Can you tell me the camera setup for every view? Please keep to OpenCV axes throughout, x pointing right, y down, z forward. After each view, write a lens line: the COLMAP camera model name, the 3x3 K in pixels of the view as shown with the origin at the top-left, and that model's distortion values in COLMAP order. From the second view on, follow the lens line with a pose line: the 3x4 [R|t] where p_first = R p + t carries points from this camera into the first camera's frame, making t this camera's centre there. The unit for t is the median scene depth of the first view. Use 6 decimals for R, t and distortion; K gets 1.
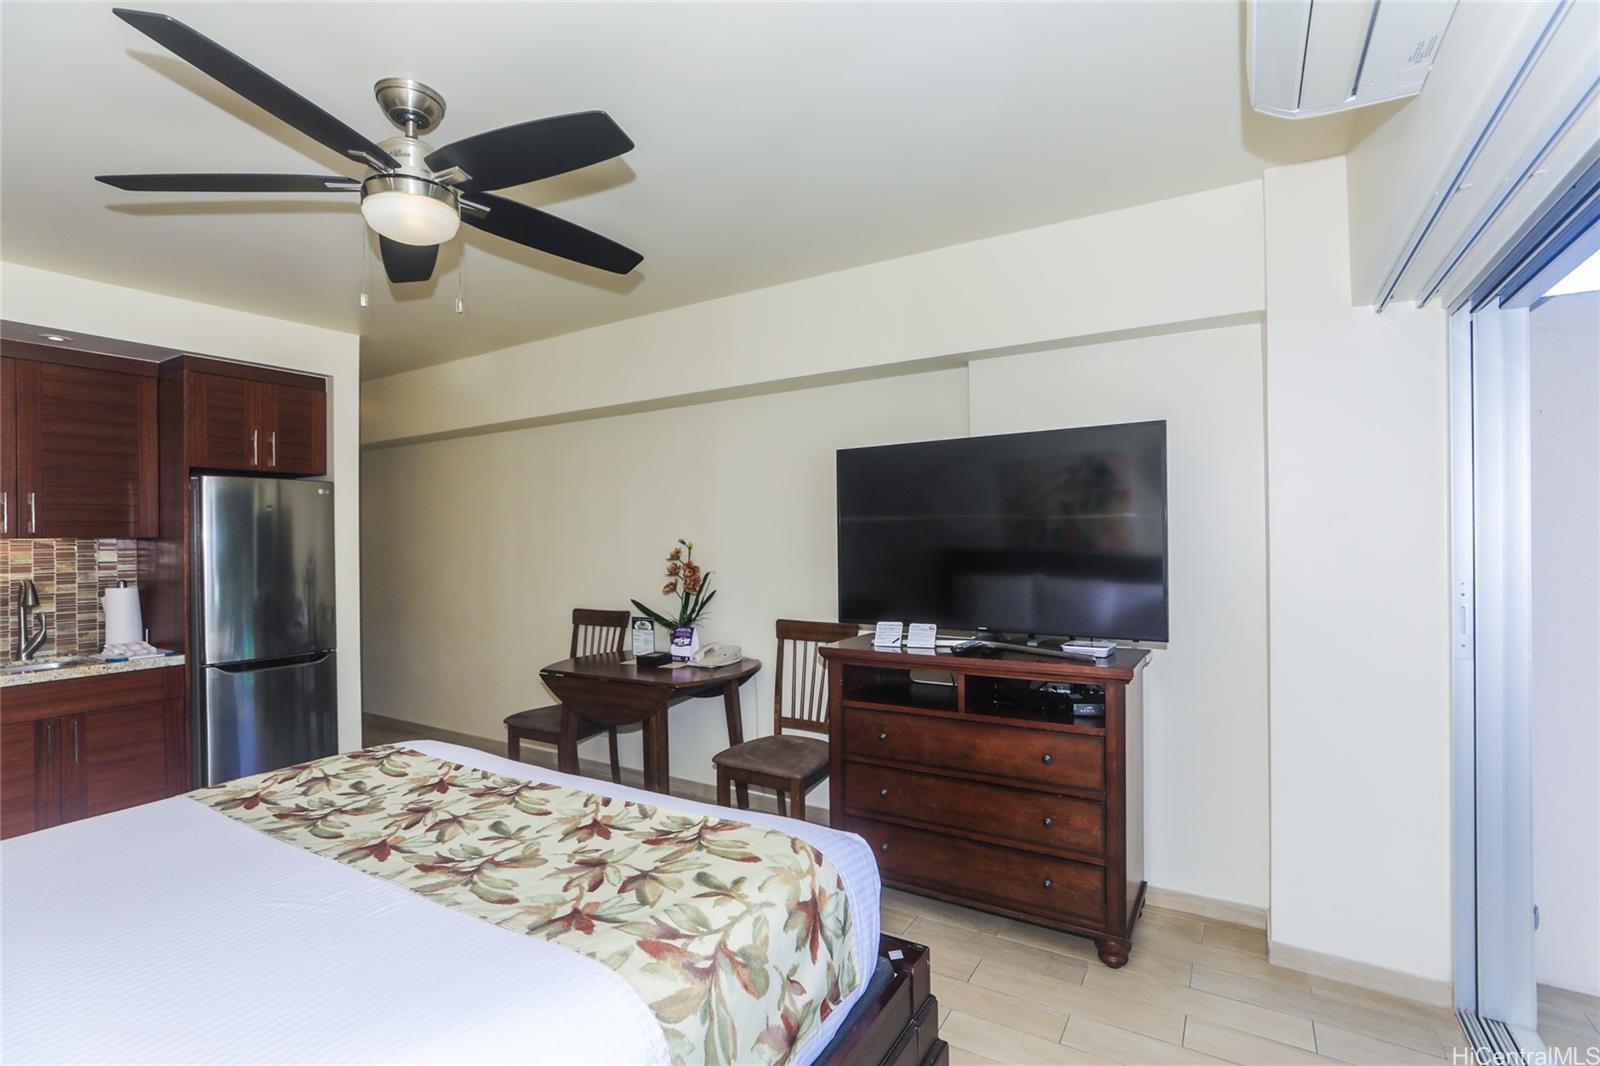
lens RADIAL K [[730.4, 0, 795.4], [0, 730.4, 546.1], [0, 0, 1]] dist [-0.001851, 0.000530]
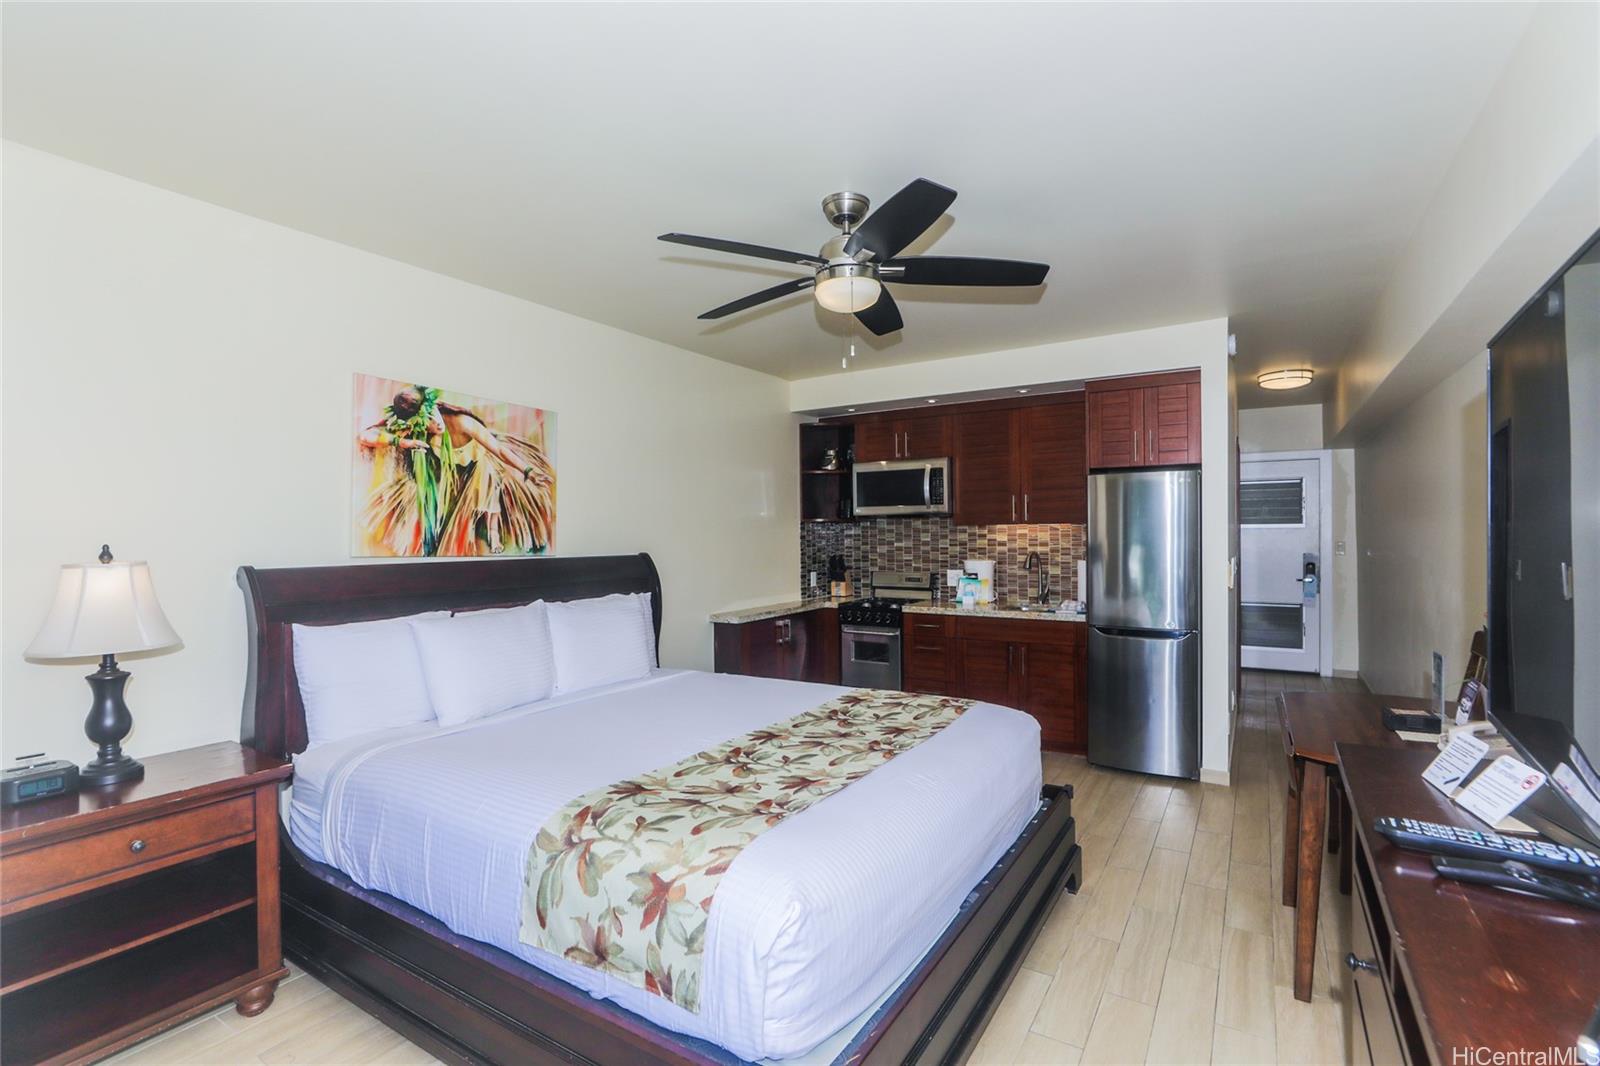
lens RADIAL K [[730.4, 0, 808.4], [0, 730.4, 533.6], [0, 0, 1]] dist [-0.001851, 0.000530]
pose [[-0.006164, 0.017675, -0.999825, 1.014799], [0.007916, 0.999813, 0.017626, -0.047381], [0.999950, -0.007806, -0.006302, 1.134563]]
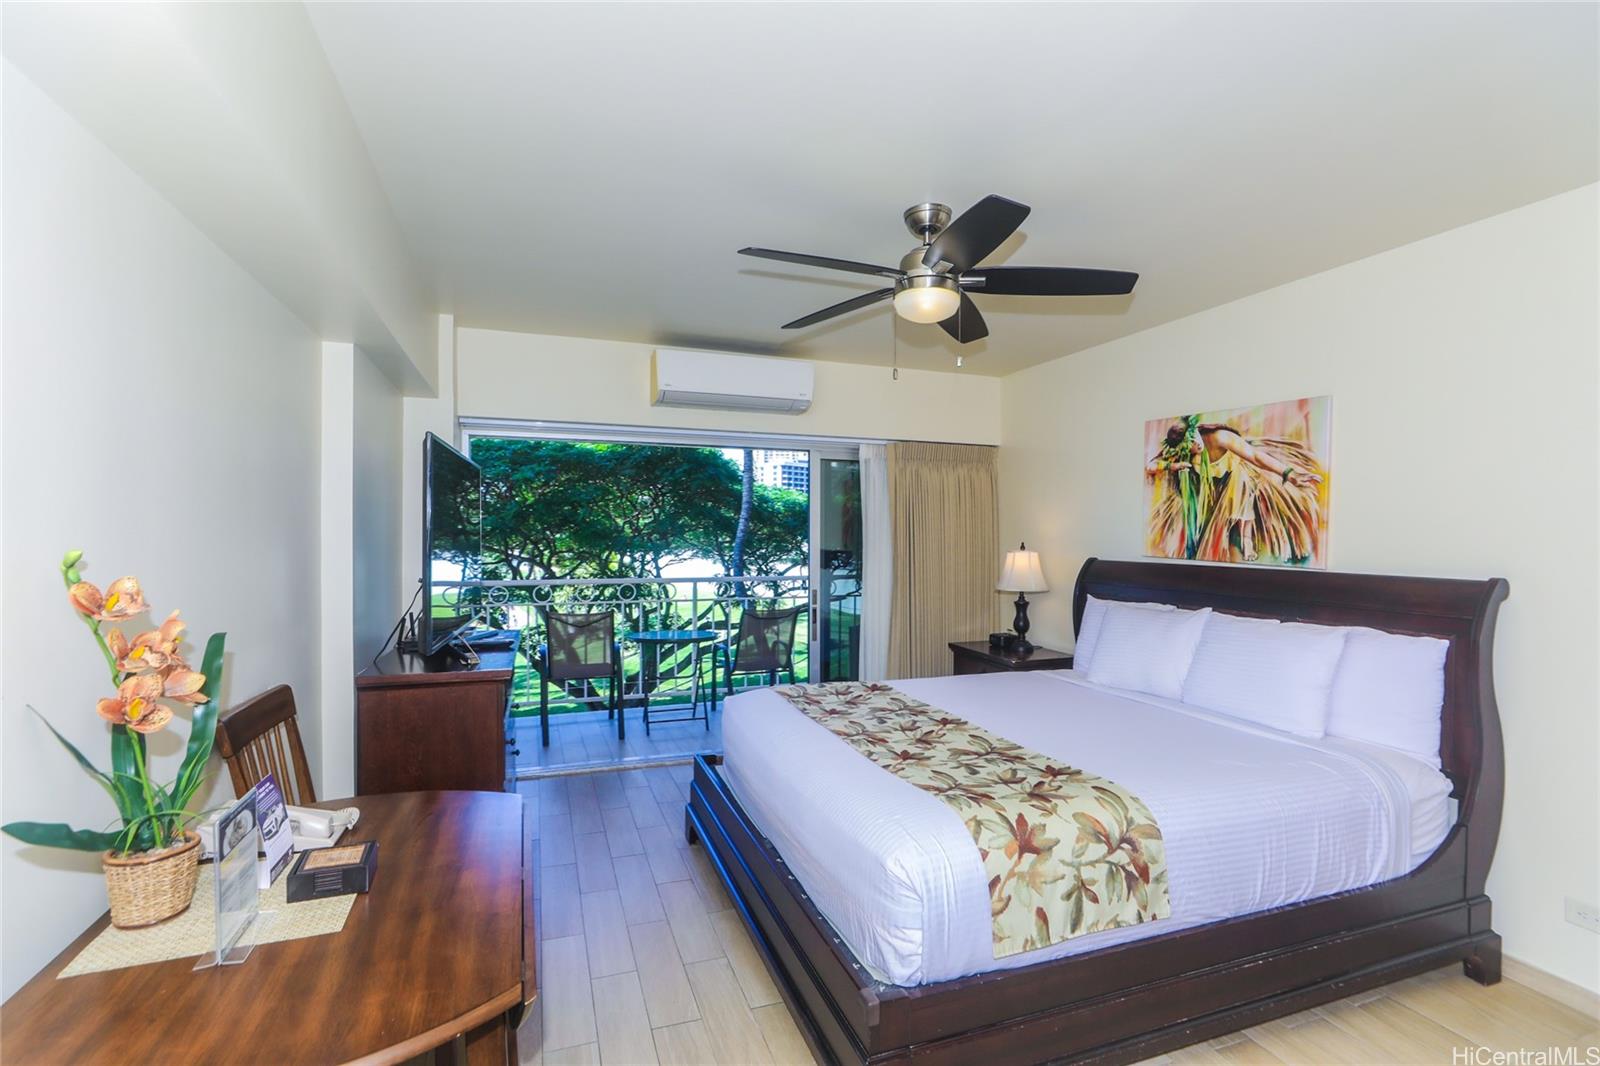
lens RADIAL K [[730.4, 0, 805.4], [0, 730.4, 527.2], [0, 0, 1]] dist [-0.001851, 0.000530]
pose [[-0.788713, 0.015517, 0.614566, -1.089325], [0.005624, 0.999822, -0.018026, -0.028982], [-0.614736, -0.010761, -0.788660, 2.466097]]
